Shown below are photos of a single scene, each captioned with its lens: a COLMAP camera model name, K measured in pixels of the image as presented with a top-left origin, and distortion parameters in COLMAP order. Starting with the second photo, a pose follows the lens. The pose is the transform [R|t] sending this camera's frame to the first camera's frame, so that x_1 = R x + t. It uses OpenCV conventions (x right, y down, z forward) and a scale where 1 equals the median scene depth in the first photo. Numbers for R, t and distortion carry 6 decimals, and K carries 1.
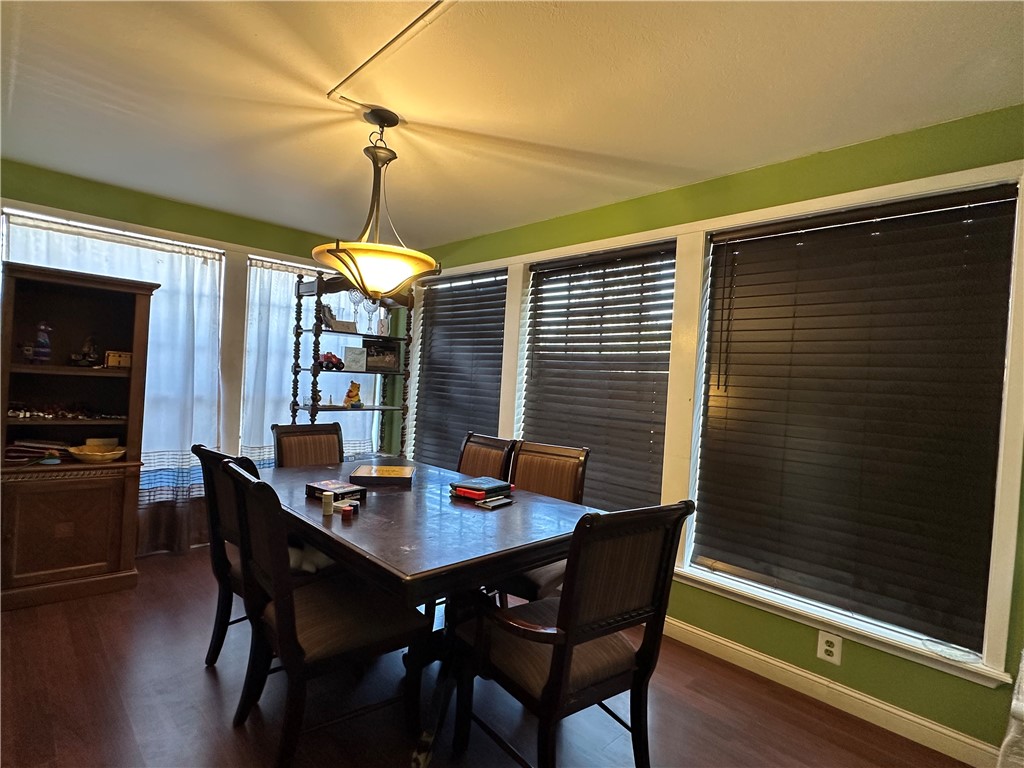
lens RADIAL K [[520.6, 0, 511.4], [0, 520.6, 385.4], [0, 0, 1]] dist [-0.004404, 0.002238]
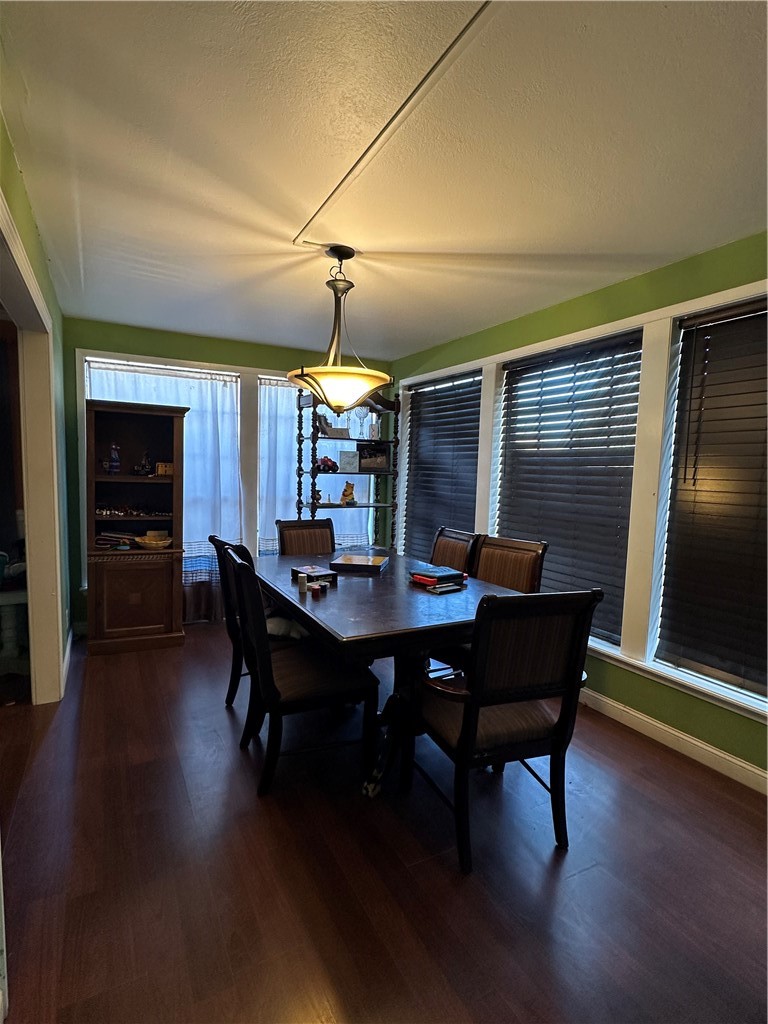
lens RADIAL K [[520.6, 0, 382.1], [0, 520.6, 514.9], [0, 0, 1]] dist [-0.004404, 0.002238]
pose [[0.958936, -0.003862, -0.283597, 0.120270], [0.021847, 0.997942, 0.060283, -0.003446], [0.282781, -0.064003, 0.957047, -0.079903]]
